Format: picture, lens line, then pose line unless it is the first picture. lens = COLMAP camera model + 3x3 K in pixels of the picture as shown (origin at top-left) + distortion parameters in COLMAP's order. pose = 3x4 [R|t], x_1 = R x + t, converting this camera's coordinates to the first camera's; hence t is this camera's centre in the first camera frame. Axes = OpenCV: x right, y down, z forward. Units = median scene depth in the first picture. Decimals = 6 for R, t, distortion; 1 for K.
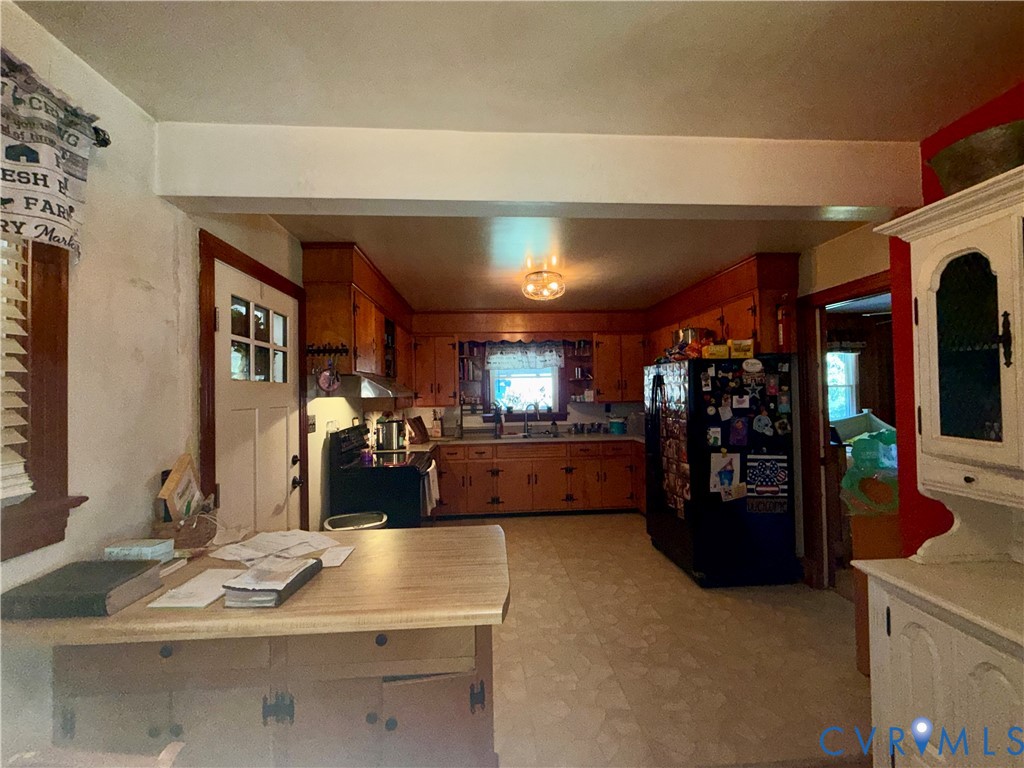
lens RADIAL K [[409.4, 0, 512.9], [0, 409.4, 382.8], [0, 0, 1]] dist [-0.001166, -0.000163]
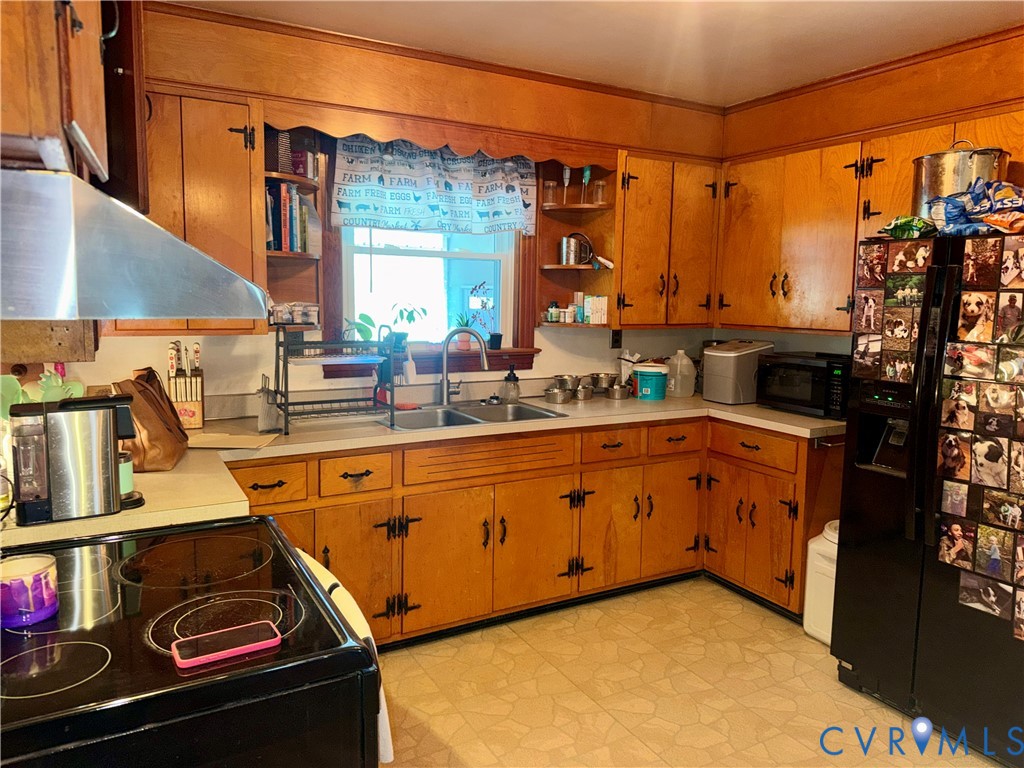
lens RADIAL K [[719.9, 0, 518.2], [0, 719.9, 366.4], [0, 0, 1]] dist [0.107842, -0.005482]
pose [[0.895402, -0.013721, 0.445048, -0.205097], [-0.043470, 0.992056, 0.118045, 0.006903], [-0.443132, -0.125044, 0.887692, 0.389977]]
